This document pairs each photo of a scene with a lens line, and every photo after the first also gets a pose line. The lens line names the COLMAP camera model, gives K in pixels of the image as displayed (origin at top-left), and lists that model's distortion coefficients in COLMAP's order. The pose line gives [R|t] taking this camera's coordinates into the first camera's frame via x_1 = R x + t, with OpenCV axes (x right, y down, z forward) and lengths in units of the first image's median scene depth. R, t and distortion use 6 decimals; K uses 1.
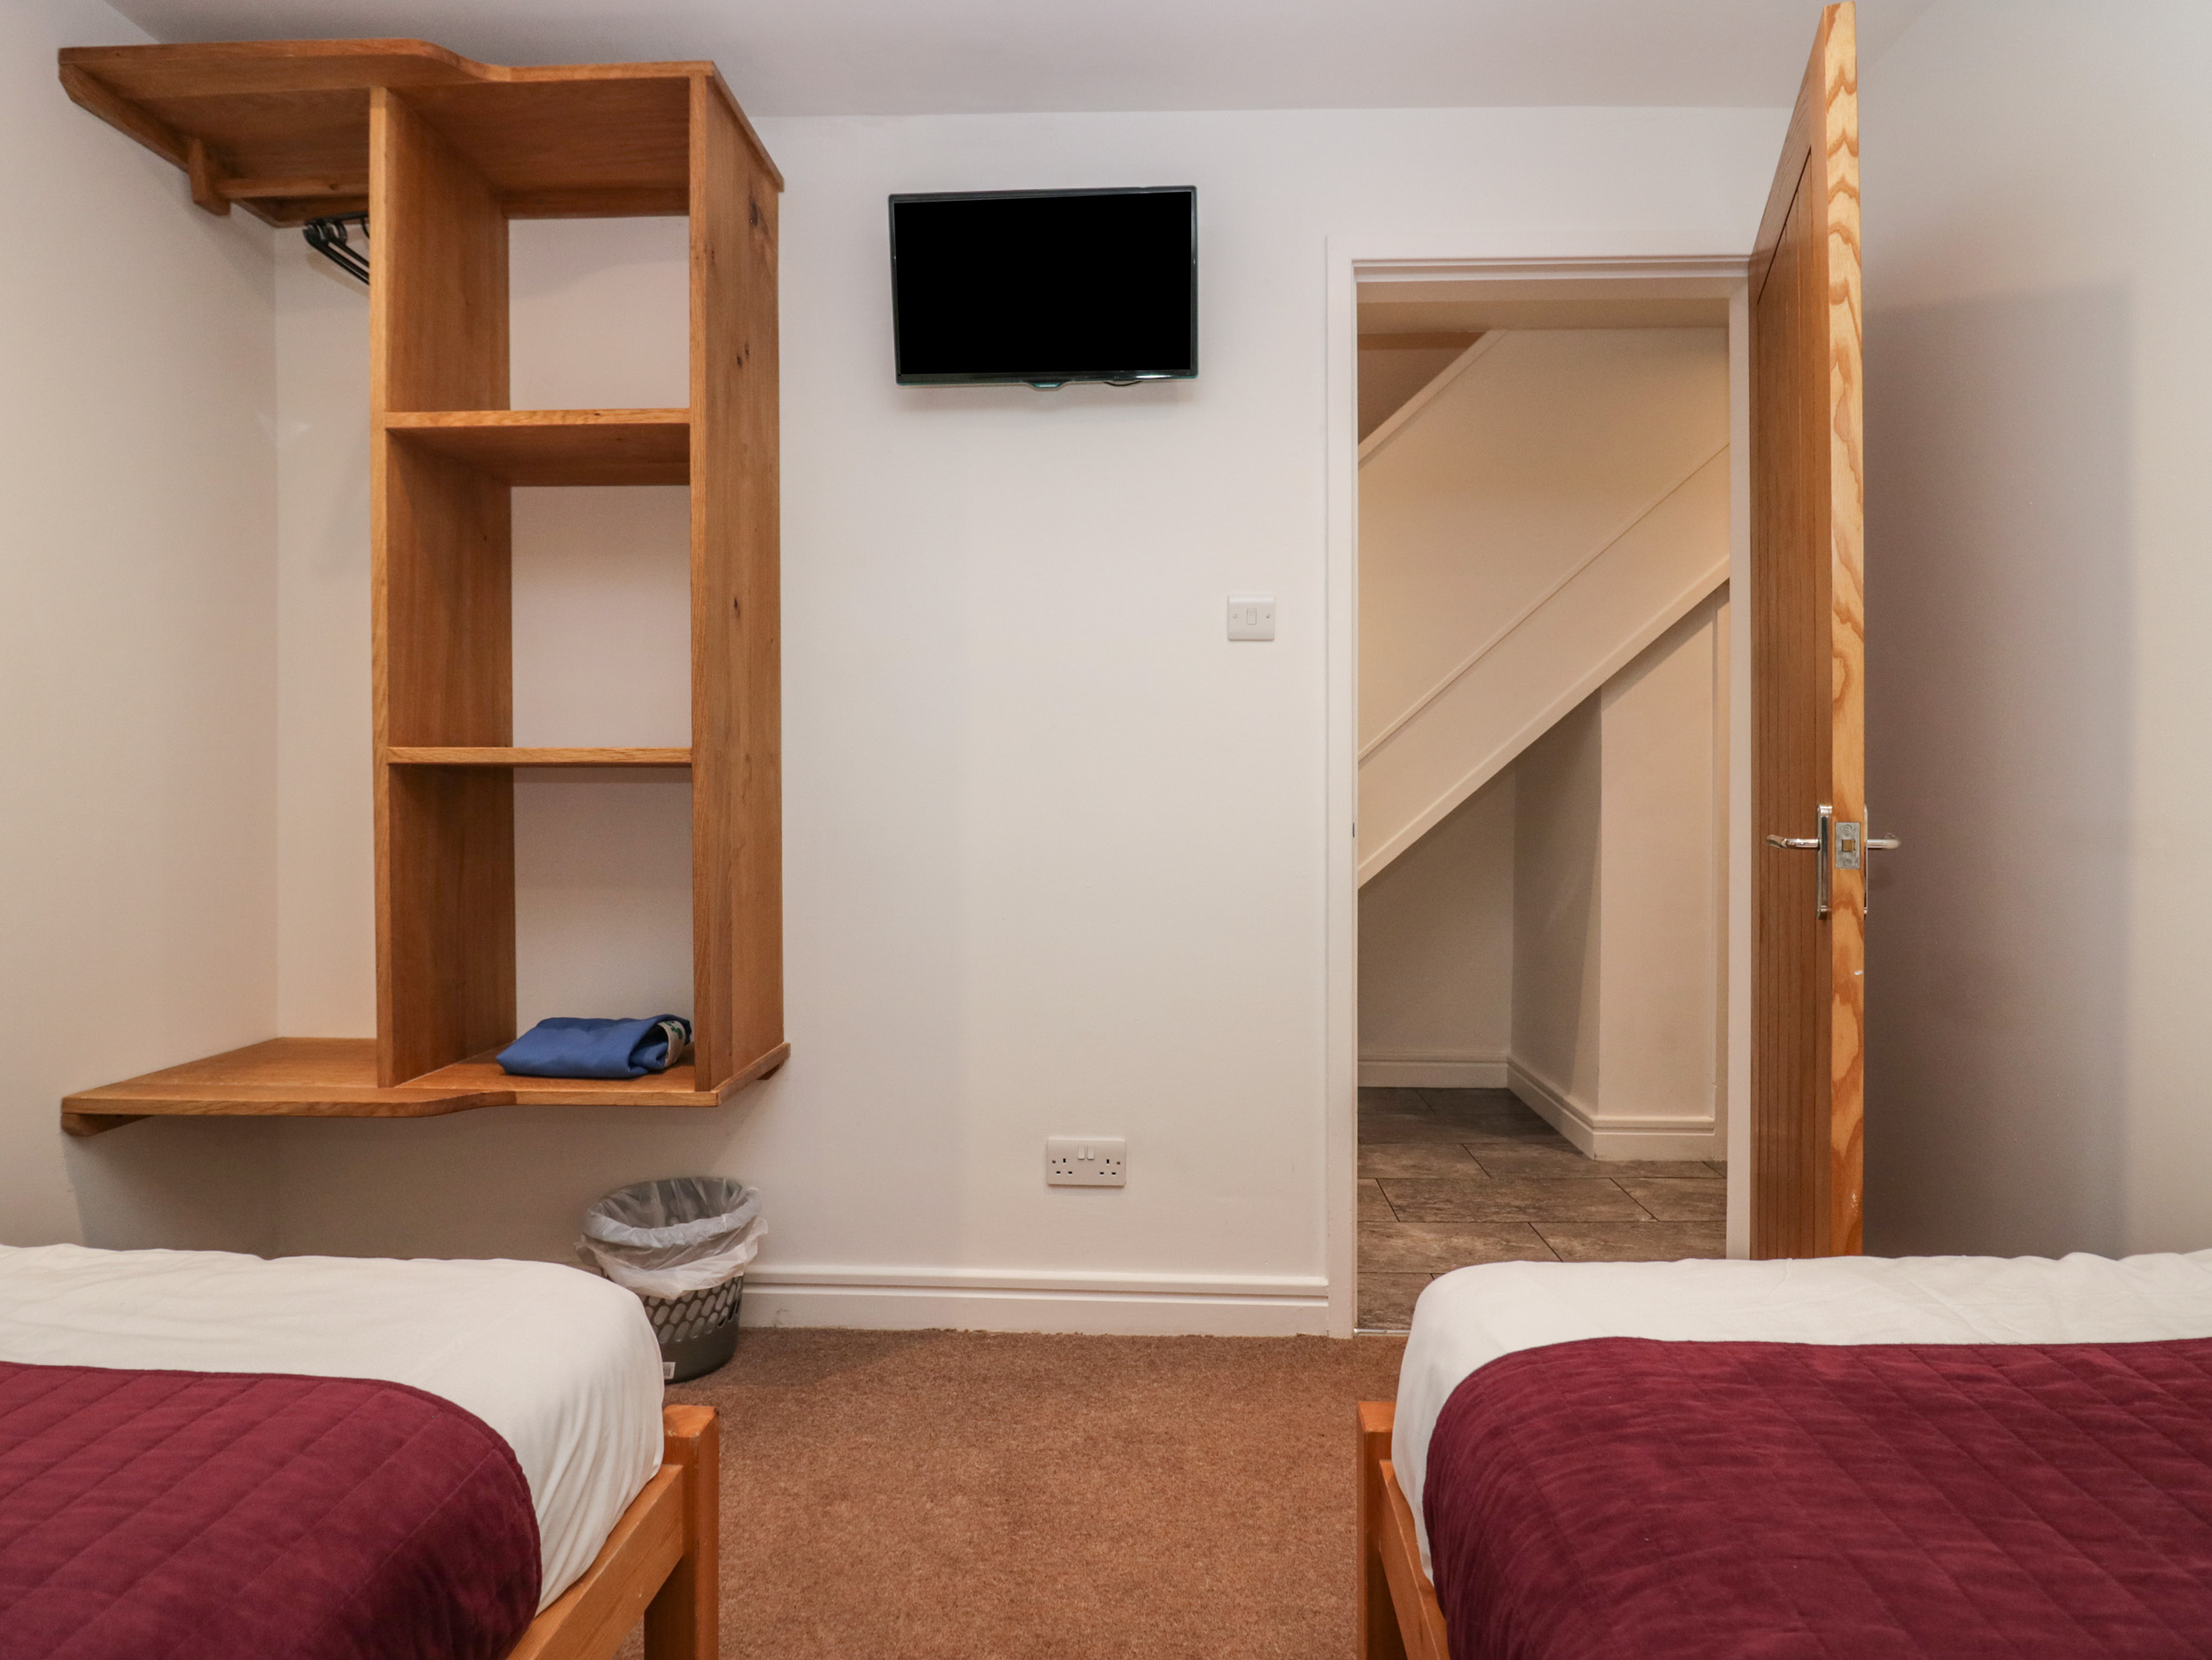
lens RADIAL K [[1171.5, 0, 1111.6], [0, 1171.5, 811.7], [0, 0, 1]] dist [0.000937, -0.013378]
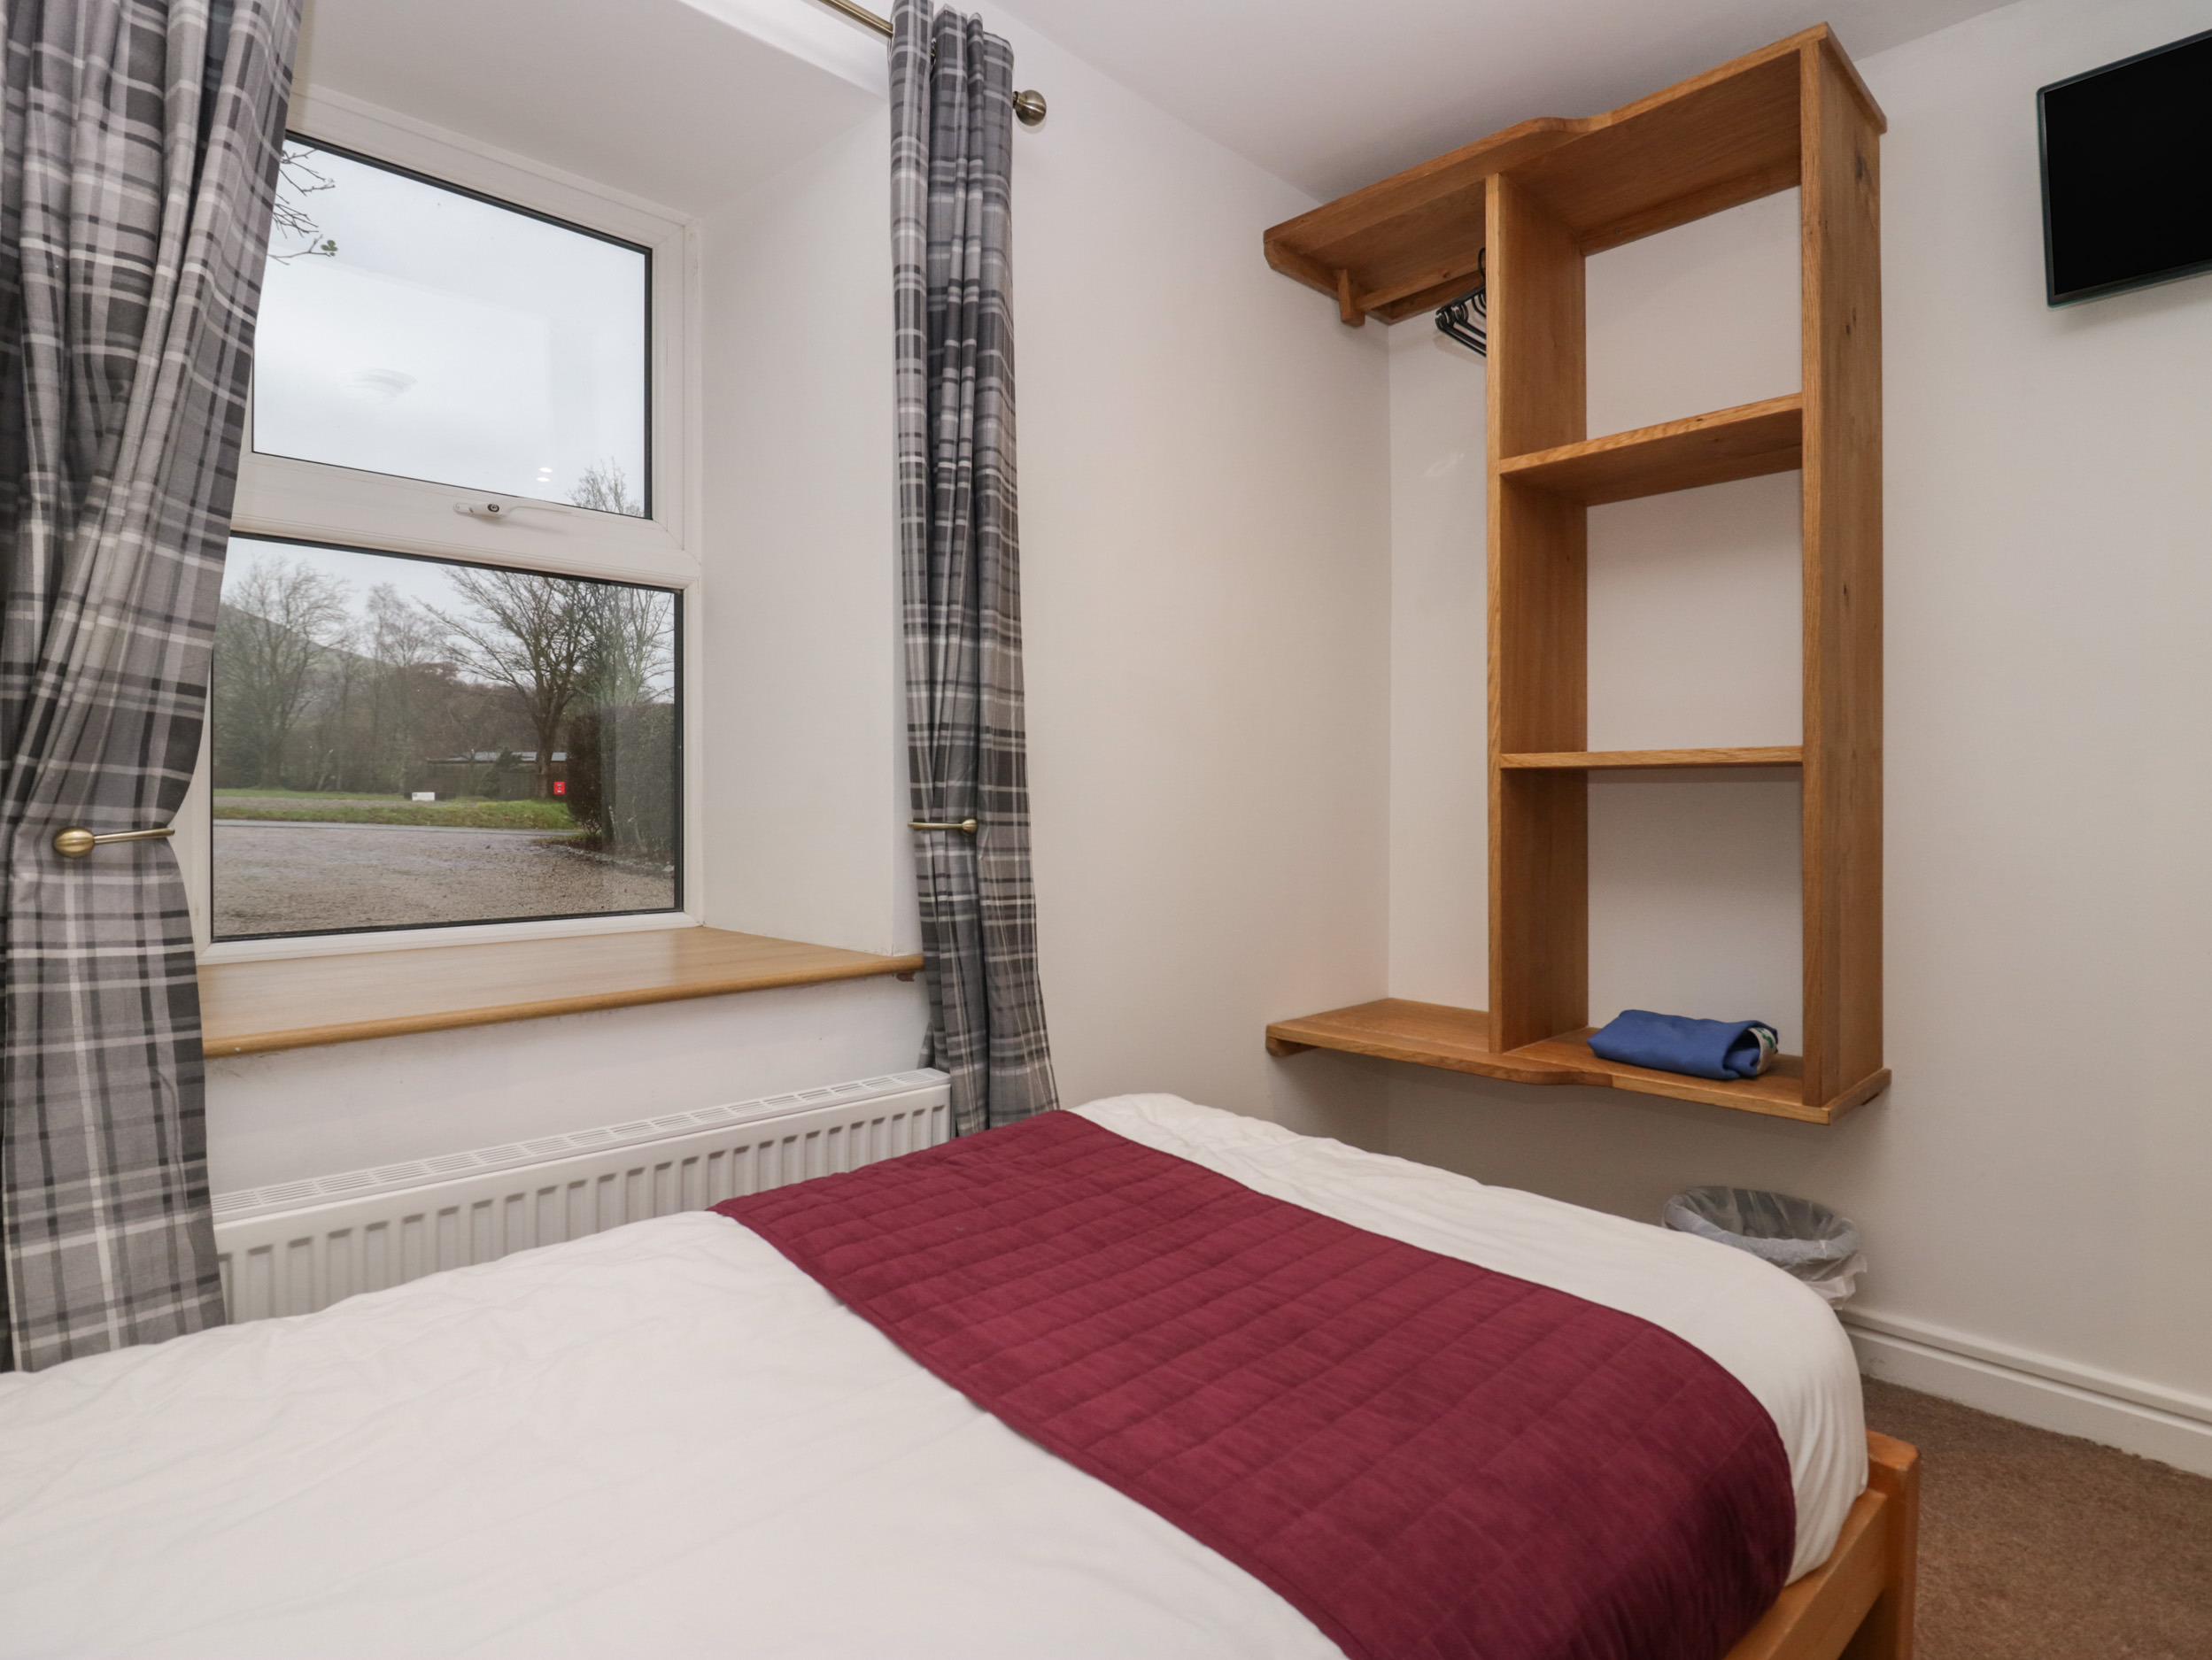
lens RADIAL K [[1160.5, 0, 1119.3], [0, 1160.5, 814.5], [0, 0, 1]] dist [-0.003267, -0.012775]
pose [[0.716013, 0.007378, -0.698048, -0.094356], [-0.006115, 0.999972, 0.004297, 0.000597], [0.698061, 0.001192, 0.716038, -0.064424]]
